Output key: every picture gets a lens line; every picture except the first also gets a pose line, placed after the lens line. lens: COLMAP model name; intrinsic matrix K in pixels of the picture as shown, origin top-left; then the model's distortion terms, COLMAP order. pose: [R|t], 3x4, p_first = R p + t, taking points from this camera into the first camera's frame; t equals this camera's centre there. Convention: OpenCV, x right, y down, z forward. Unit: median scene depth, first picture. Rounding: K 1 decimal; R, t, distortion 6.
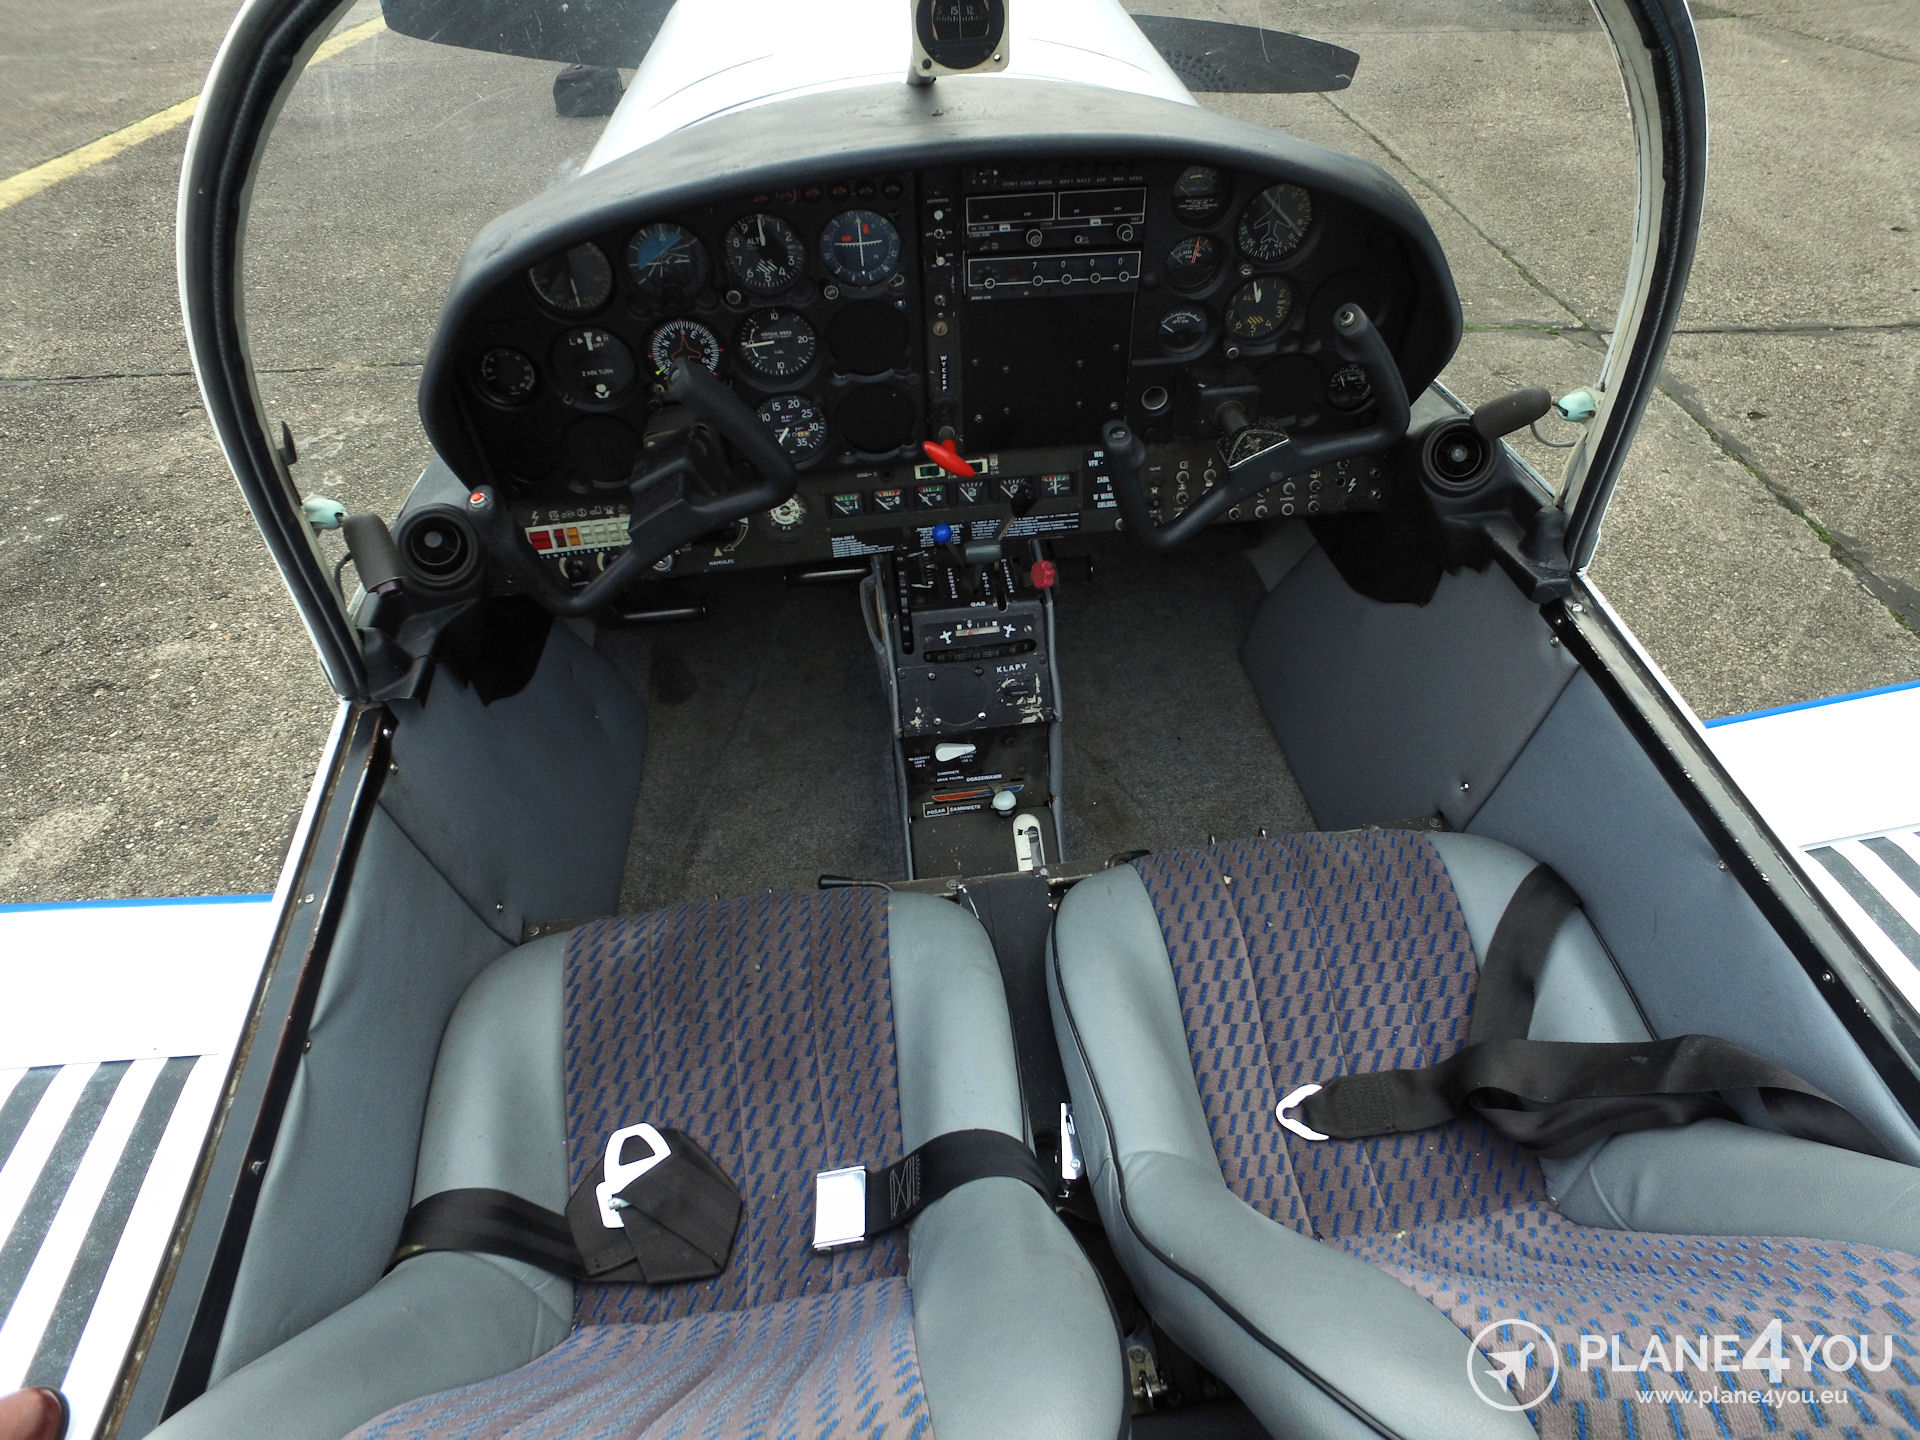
lens RADIAL K [[1126.2, 0, 964.5], [0, 1126.2, 726.5], [0, 0, 1]] dist [-0.130302, 0.088623]
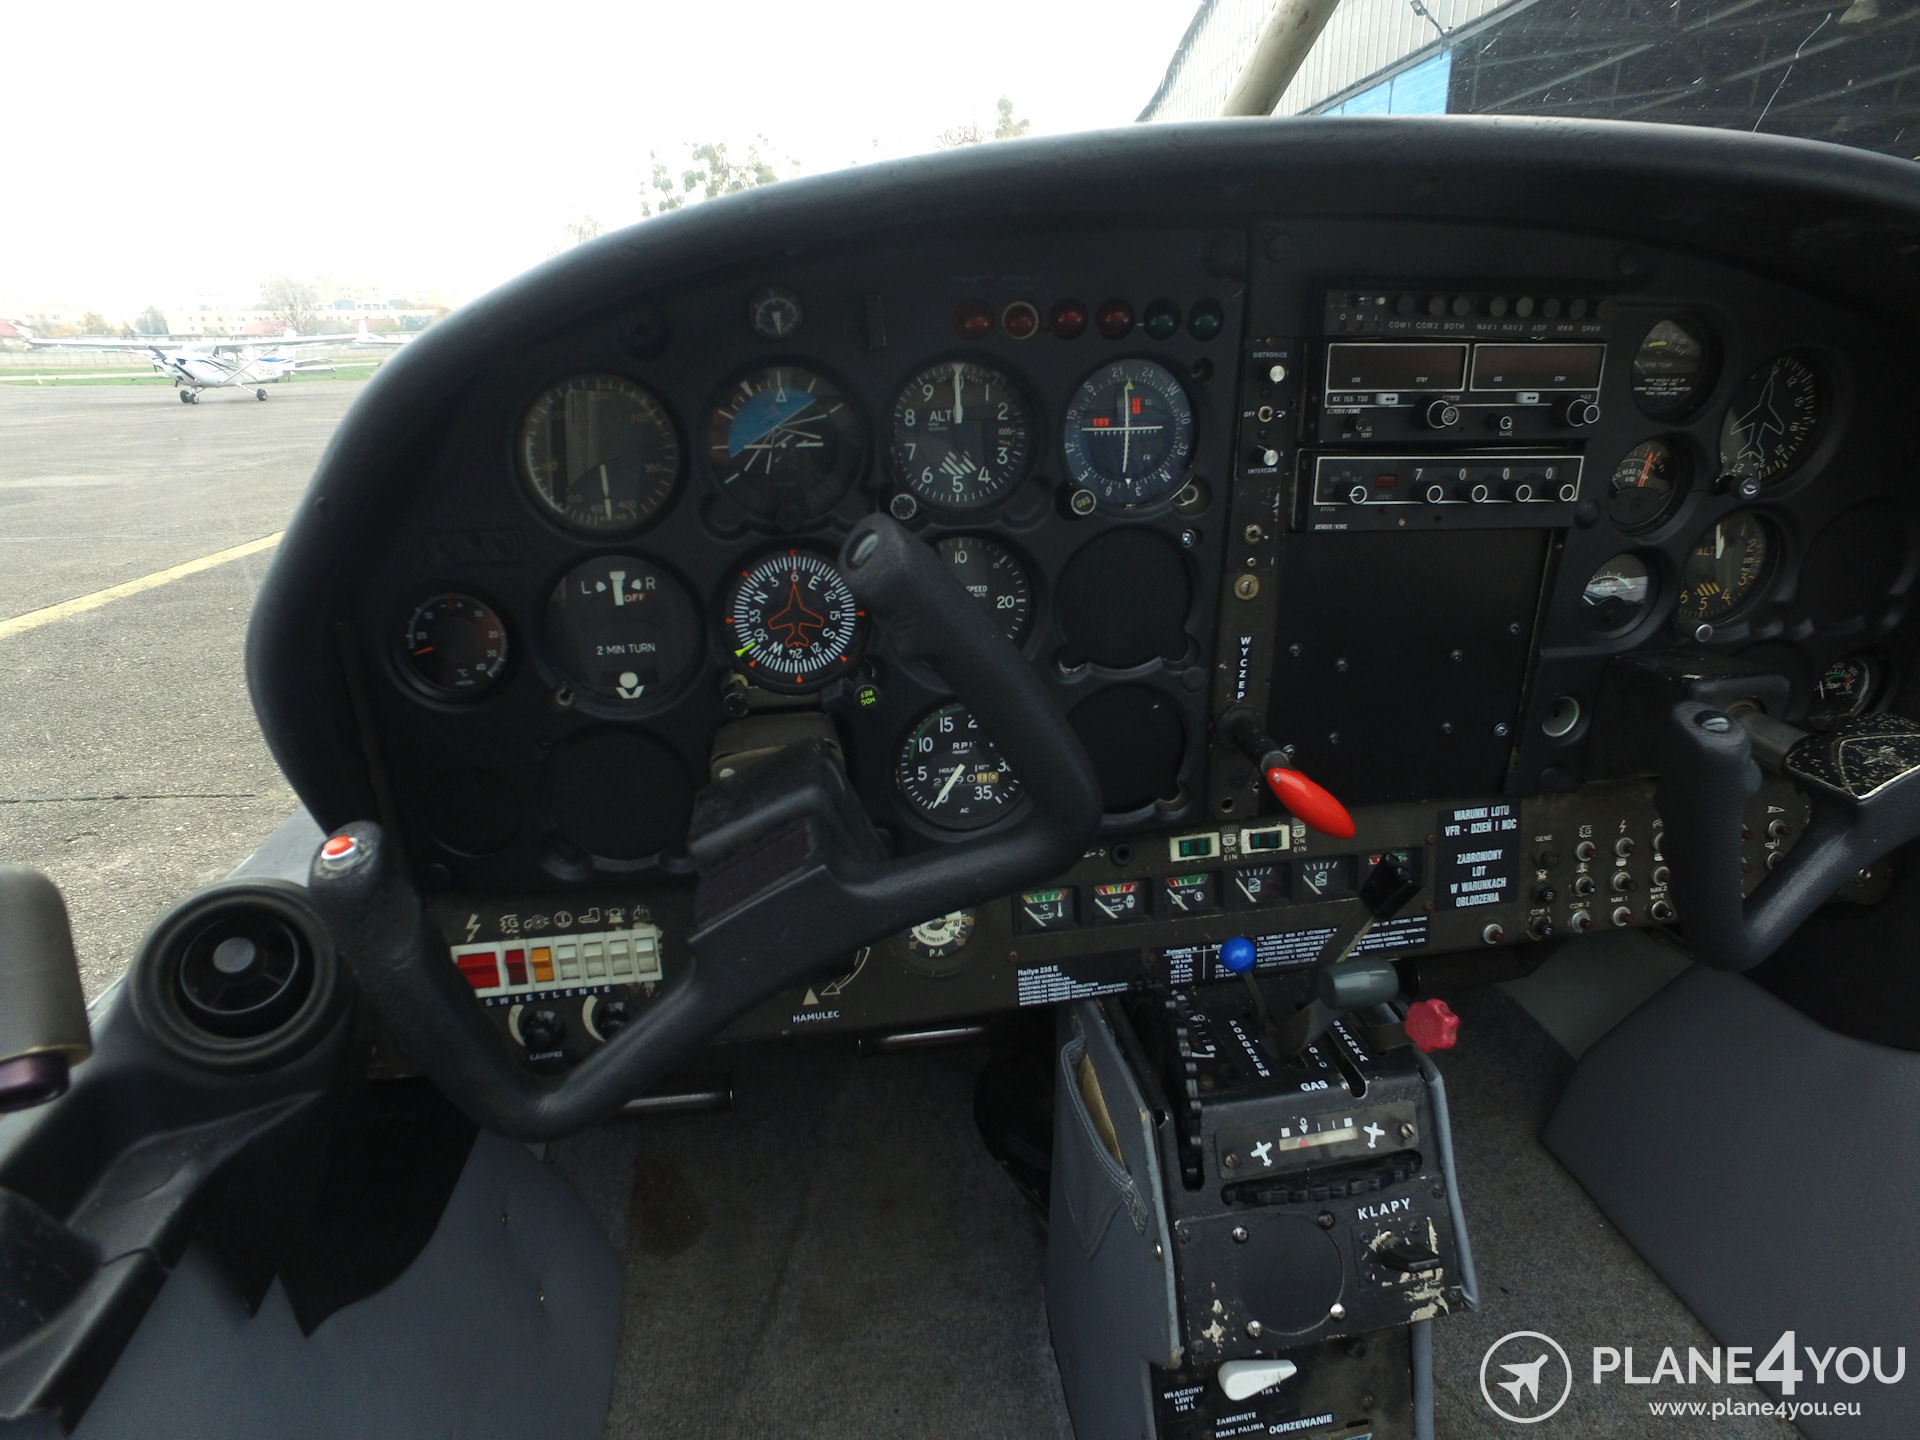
lens RADIAL K [[1120.0, 0, 966.0], [0, 1120.0, 718.9], [0, 0, 1]] dist [-0.129158, 0.090259]
pose [[0.998532, -0.003890, 0.054034, -0.179744], [0.025133, 0.916848, -0.398444, -0.066168], [-0.047991, 0.399217, 0.915600, 0.465885]]
